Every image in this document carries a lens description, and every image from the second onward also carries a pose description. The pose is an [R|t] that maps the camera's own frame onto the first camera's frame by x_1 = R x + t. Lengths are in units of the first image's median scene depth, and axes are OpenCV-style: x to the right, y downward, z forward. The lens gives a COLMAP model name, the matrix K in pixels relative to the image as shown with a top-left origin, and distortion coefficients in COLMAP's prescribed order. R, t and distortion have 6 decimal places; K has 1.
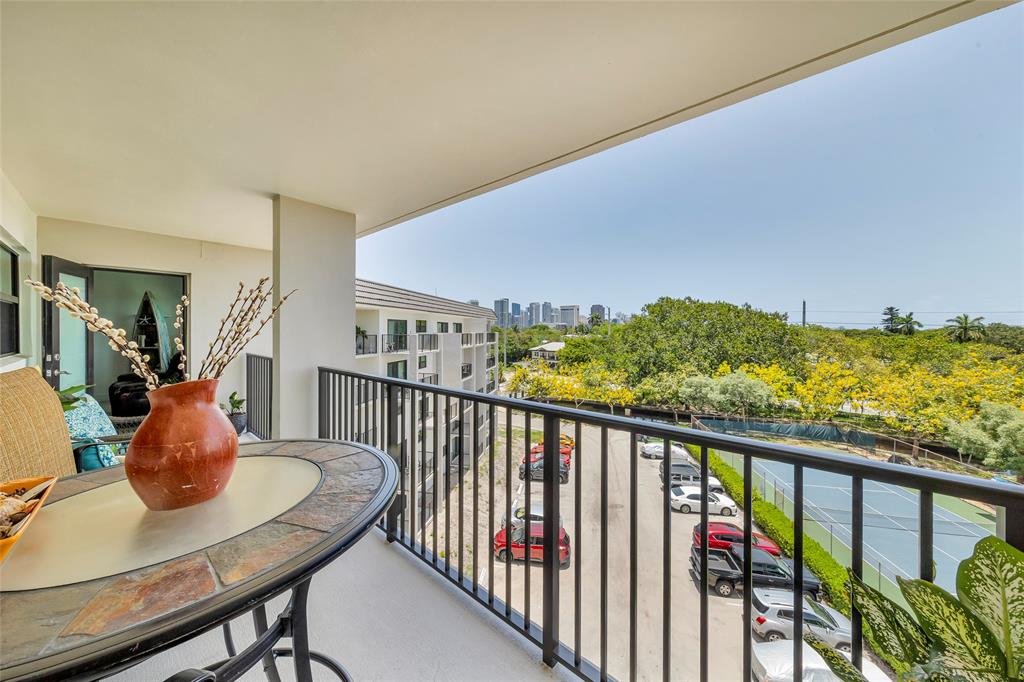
lens RADIAL K [[335.7, 0, 514.9], [0, 335.7, 342.2], [0, 0, 1]] dist [0.001737, 0.000093]
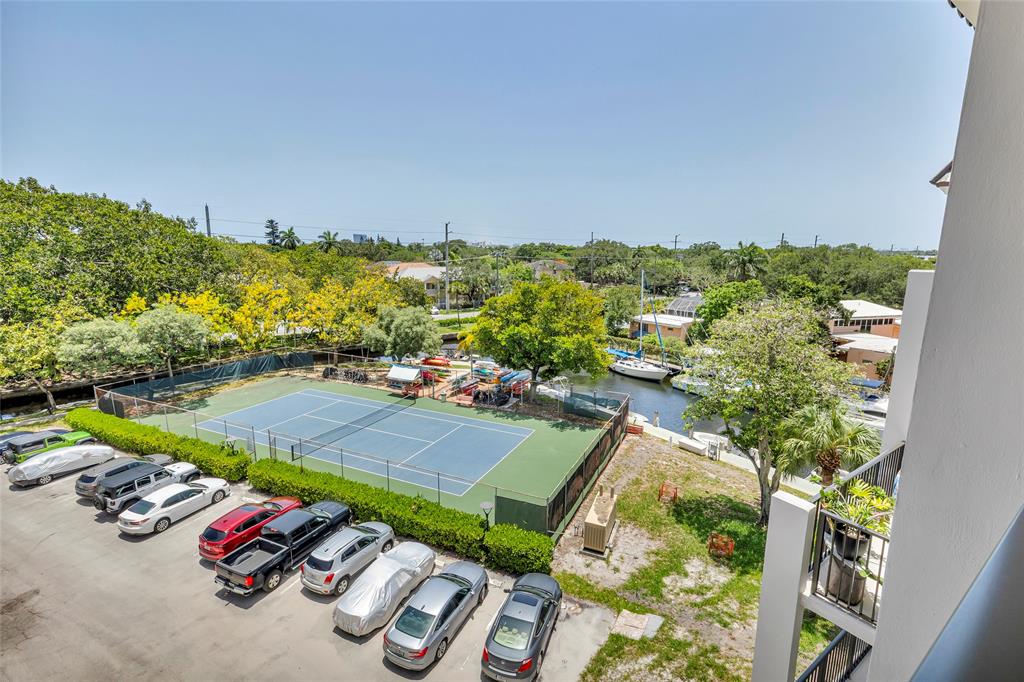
lens RADIAL K [[463.3, 0, 506.9], [0, 463.3, 340.9], [0, 0, 1]] dist [0.000339, 0.000100]
pose [[0.250460, -0.189801, 0.949340, -0.081791], [0.024543, 0.981524, 0.189760, -0.004311], [-0.967816, -0.024228, 0.250490, 0.105853]]
